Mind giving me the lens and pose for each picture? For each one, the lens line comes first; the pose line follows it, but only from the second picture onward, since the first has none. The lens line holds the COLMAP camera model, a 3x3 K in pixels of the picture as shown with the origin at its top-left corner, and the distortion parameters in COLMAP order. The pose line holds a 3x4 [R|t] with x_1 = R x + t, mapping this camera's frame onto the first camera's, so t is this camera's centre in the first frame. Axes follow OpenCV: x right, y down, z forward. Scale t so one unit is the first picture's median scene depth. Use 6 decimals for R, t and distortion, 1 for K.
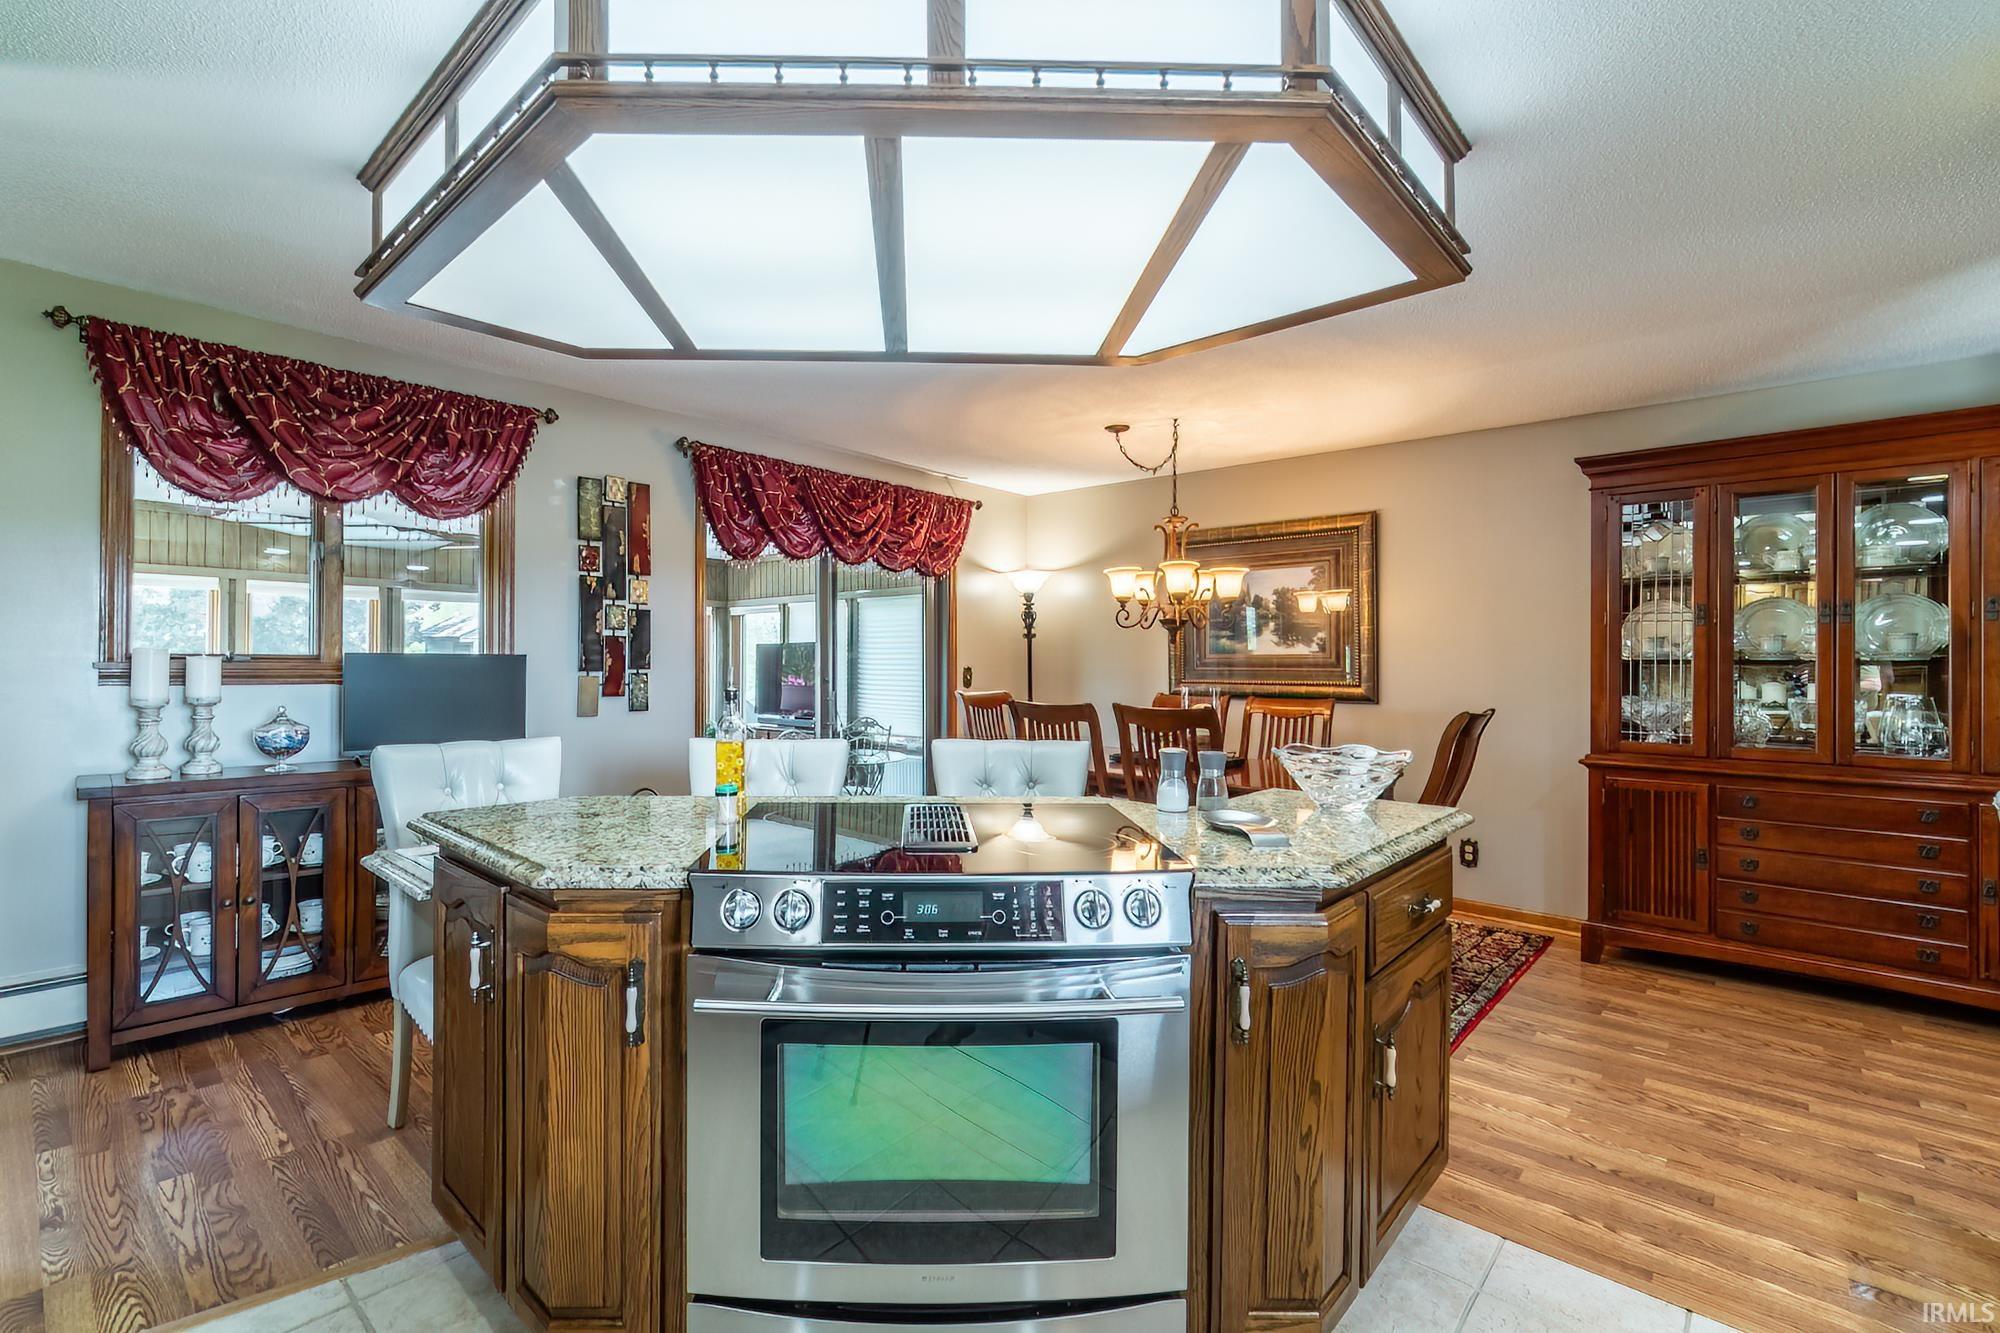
lens RADIAL K [[889.2, 0, 932.1], [0, 889.2, 663.0], [0, 0, 1]] dist [0.000410, 0.000097]
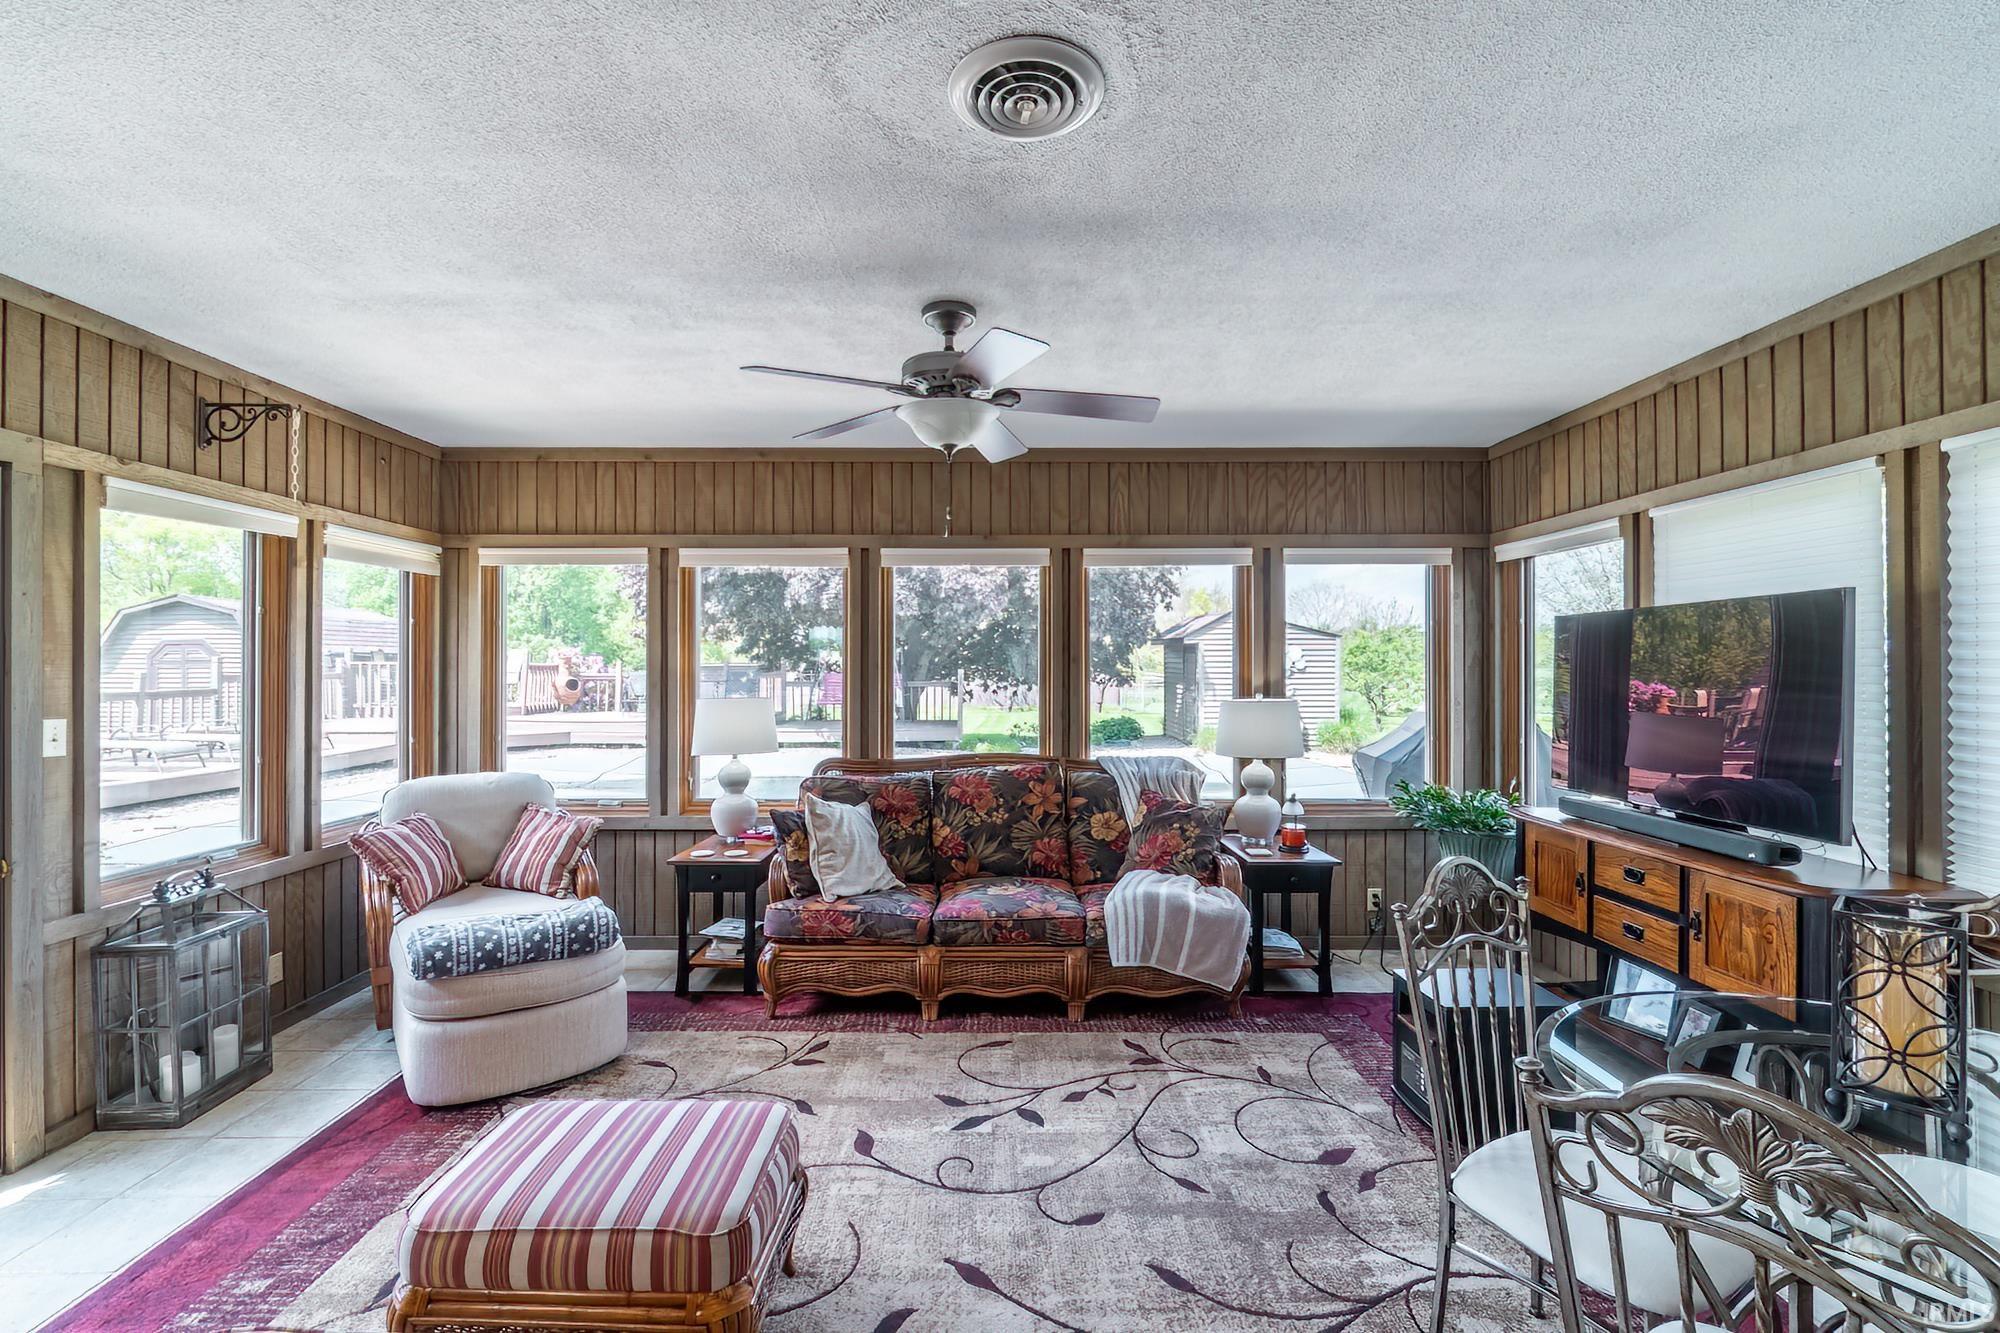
lens RADIAL K [[872.7, 0, 988.0], [0, 872.7, 668.7], [0, 0, 1]] dist [-0.000634, -0.000106]
pose [[0.697677, -0.004453, -0.716399, -0.200455], [0.006677, 0.999978, 0.000287, 0.001867], [0.716382, -0.004984, 0.697691, 1.166941]]
